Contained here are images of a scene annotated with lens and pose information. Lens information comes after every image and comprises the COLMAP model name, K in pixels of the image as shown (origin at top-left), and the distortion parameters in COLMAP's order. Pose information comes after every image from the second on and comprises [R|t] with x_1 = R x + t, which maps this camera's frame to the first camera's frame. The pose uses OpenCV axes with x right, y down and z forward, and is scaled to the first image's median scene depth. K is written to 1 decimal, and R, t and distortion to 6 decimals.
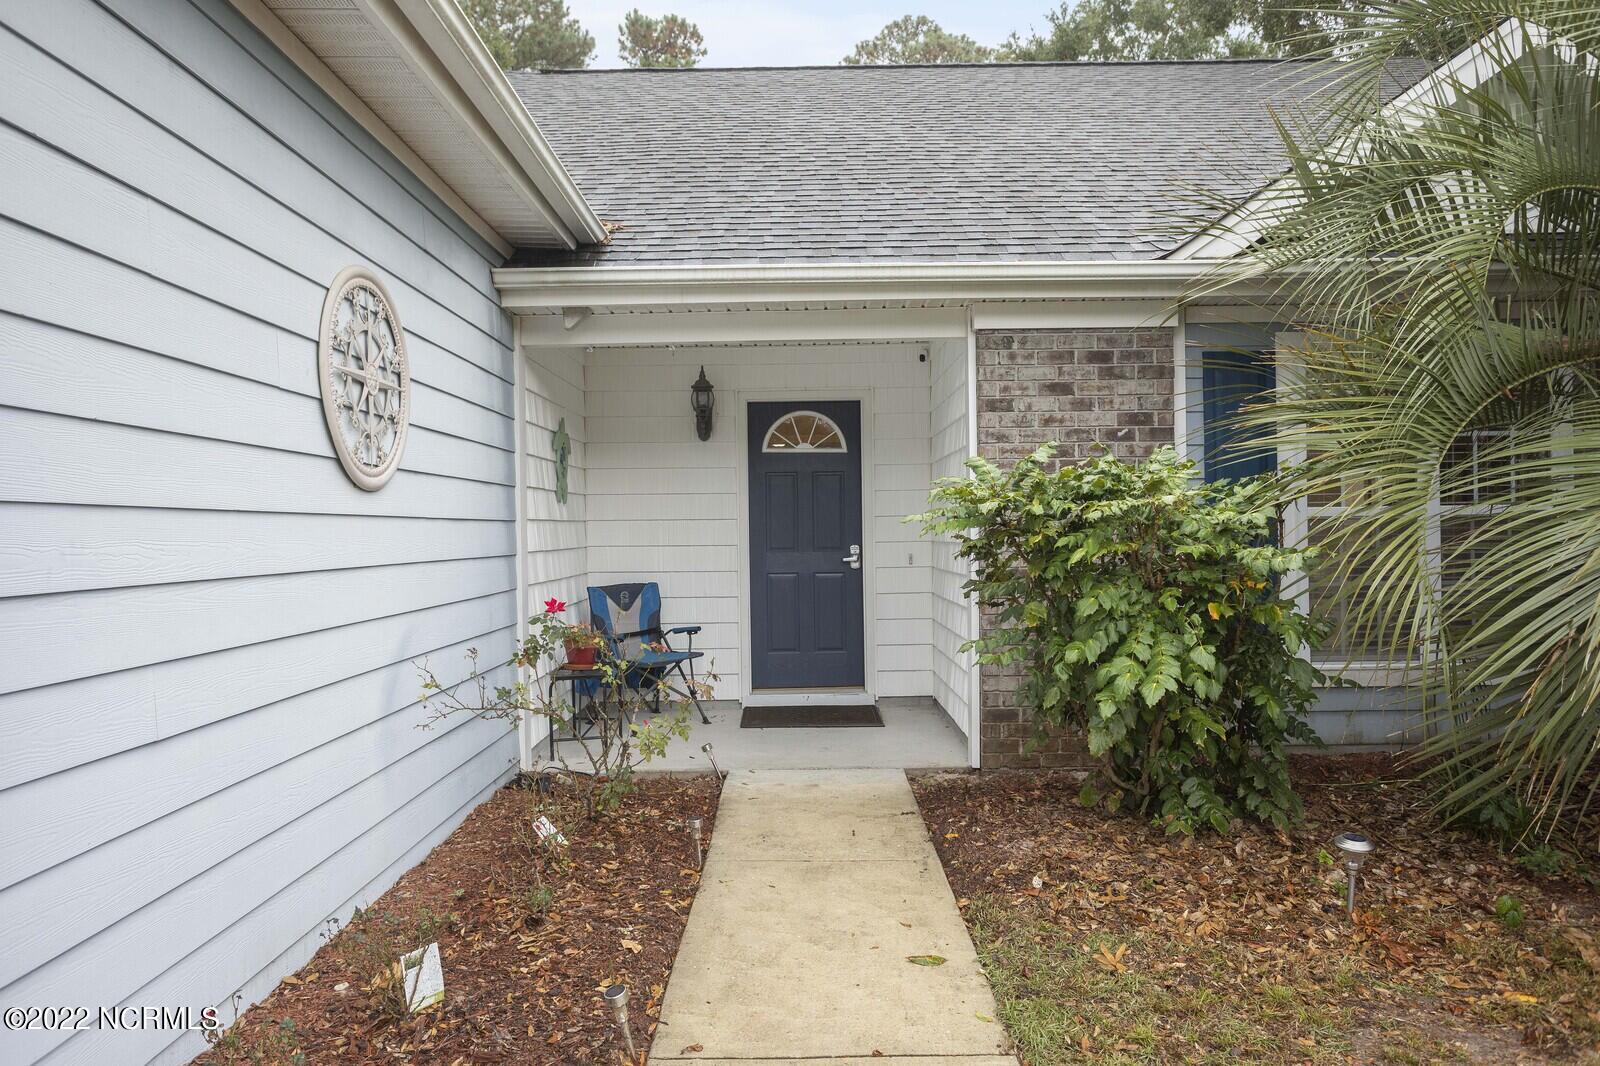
lens RADIAL K [[1067.9, 0, 809.5], [0, 1067.9, 526.9], [0, 0, 1]] dist [-0.007364, 0.000078]
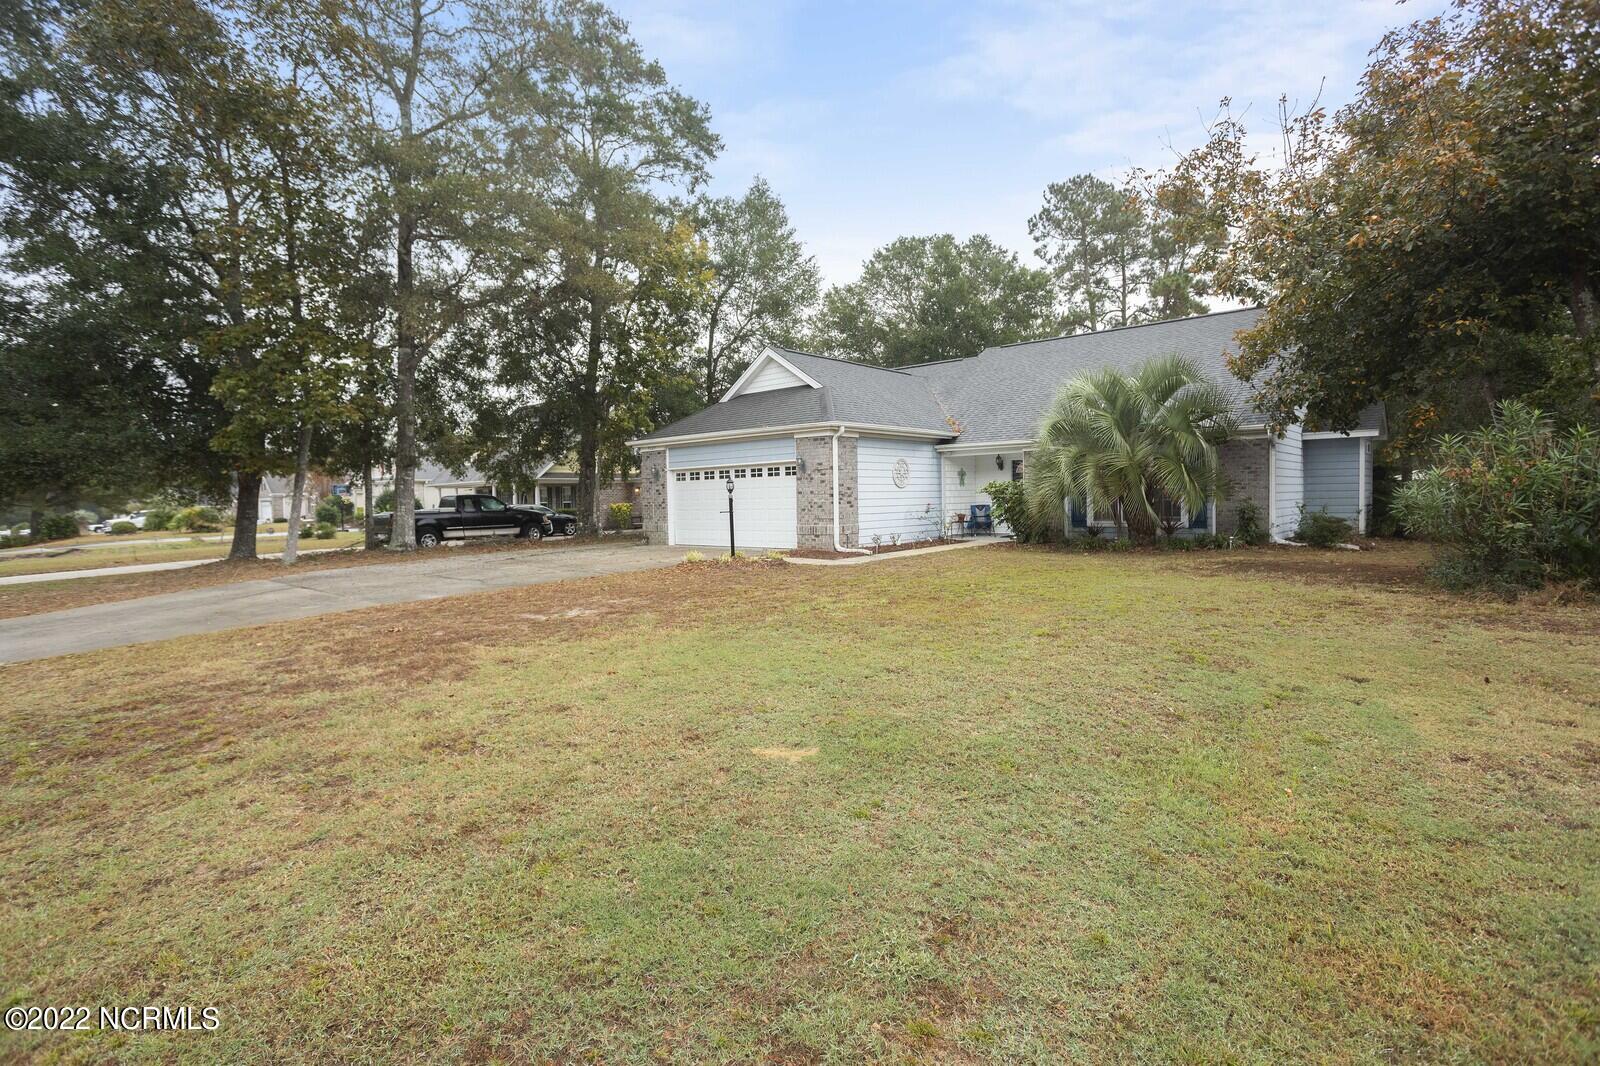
lens RADIAL K [[801.9, 0, 791.5], [0, 801.9, 523.4], [0, 0, 1]] dist [-0.025511, 0.000656]
pose [[0.734508, 0.028851, -0.677986, 1.471073], [0.001359, 0.999031, 0.043985, -0.015180], [0.678599, -0.033229, 0.733757, -1.903614]]
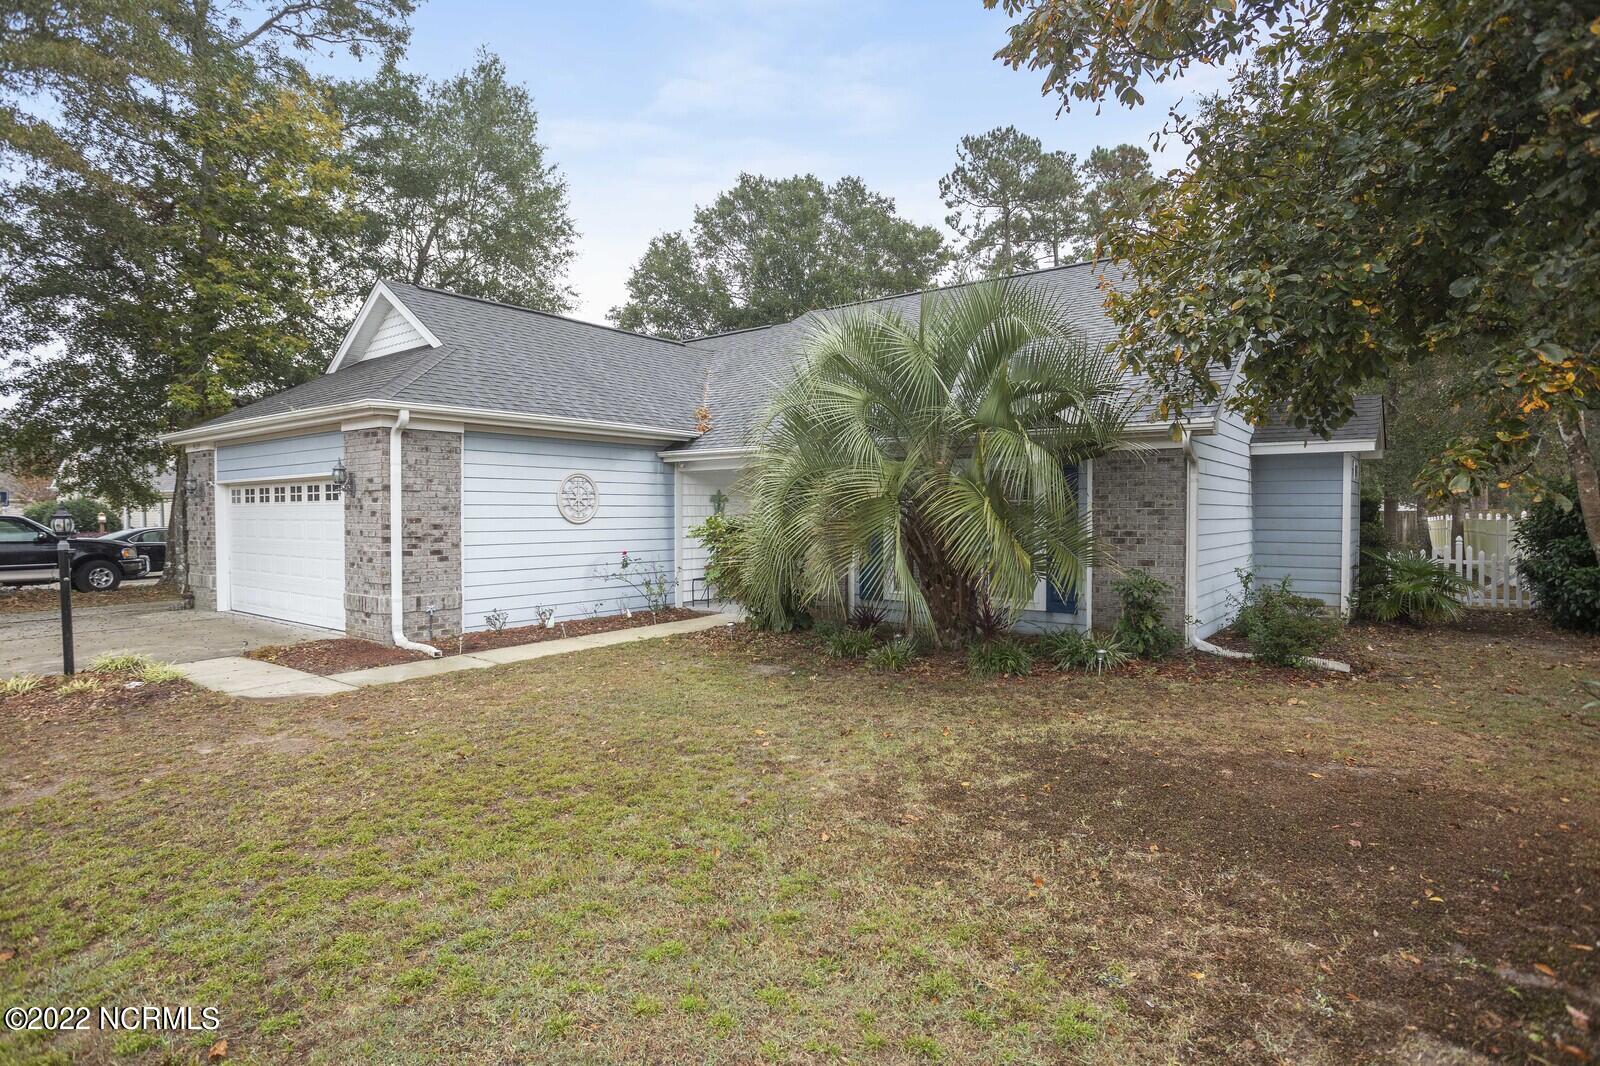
lens RADIAL K [[858.9, 0, 806.1], [0, 858.9, 526.7], [0, 0, 1]] dist [-0.032808, -0.000010]
pose [[0.784381, 0.032325, -0.619437, 1.267682], [-0.017942, 0.999406, 0.029434, -0.069945], [0.620020, -0.011974, 0.784495, -0.601574]]
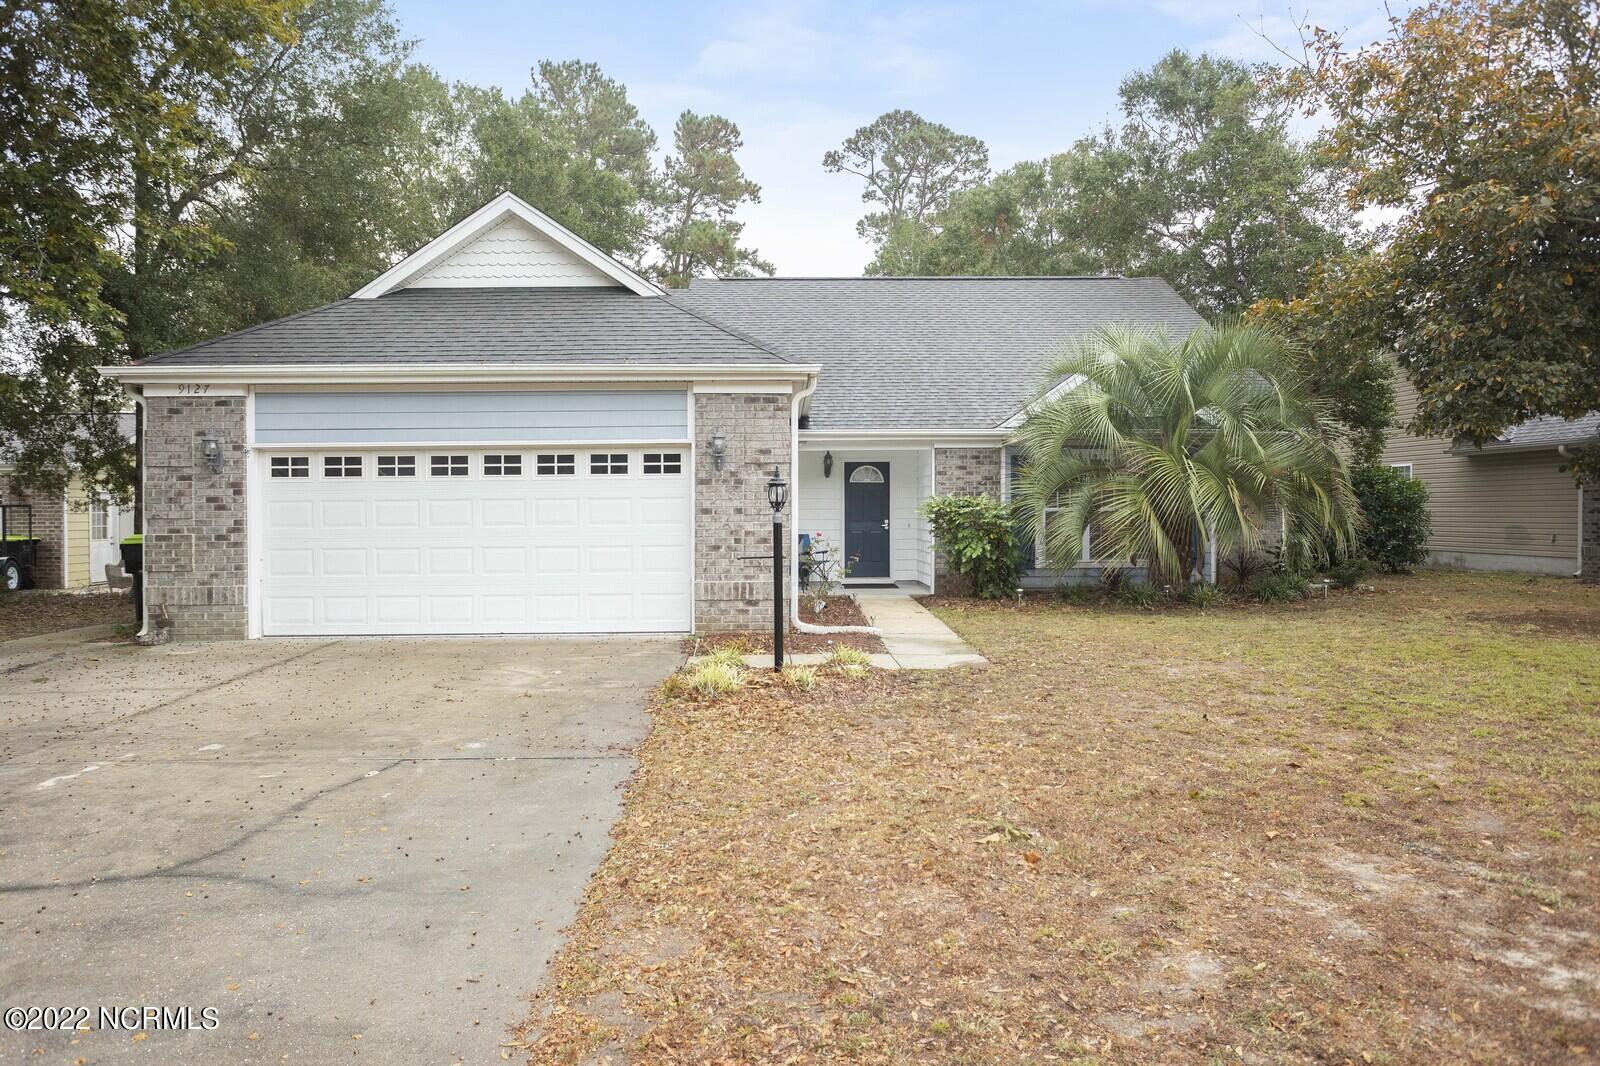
lens RADIAL K [[1066.4, 0, 803.6], [0, 1066.4, 525.1], [0, 0, 1]] dist [-0.006443, 0.001329]
pose [[0.999726, 0.013826, 0.018898, -0.210956], [-0.014077, 0.999814, 0.013197, -0.001863], [-0.018712, -0.013459, 0.999734, -1.579239]]
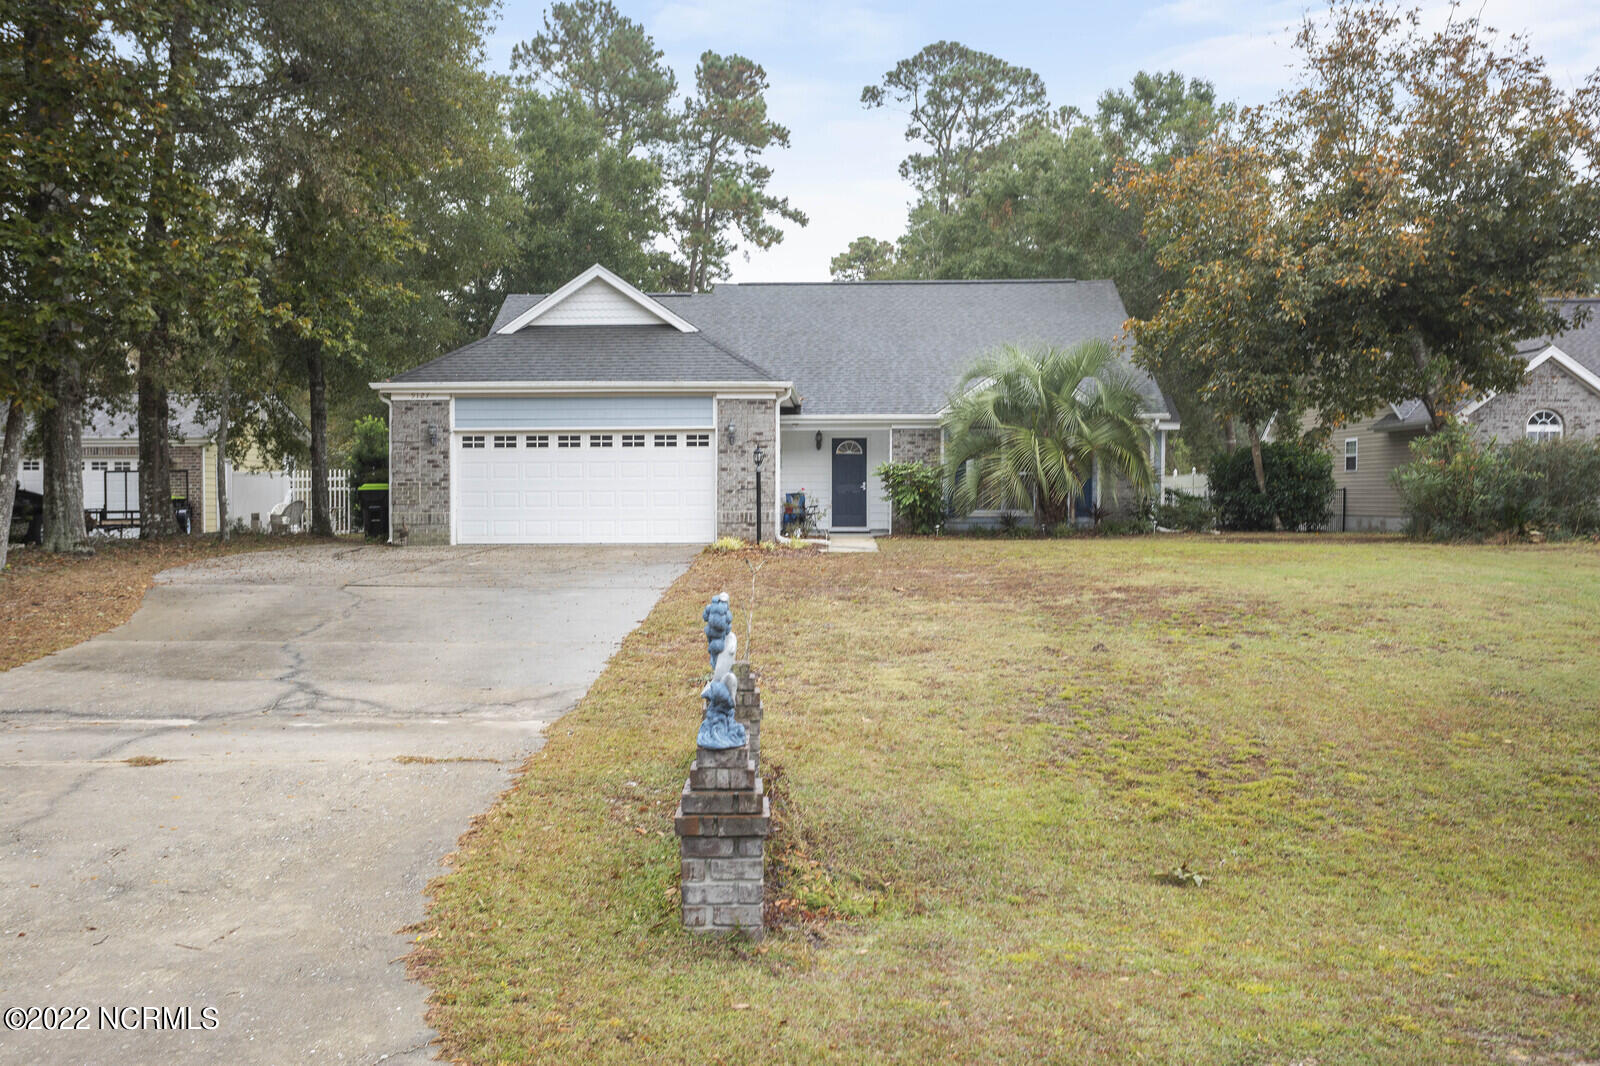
lens RADIAL K [[1525.2, 0, 834.8], [0, 1525.2, 588.2], [0, 0, 1]] dist [0.038113, 0.000000]
pose [[0.999830, 0.017233, -0.006593, -0.011358], [-0.016821, 0.998171, 0.058073, 0.074074], [0.007582, -0.057953, 0.998291, -3.904933]]
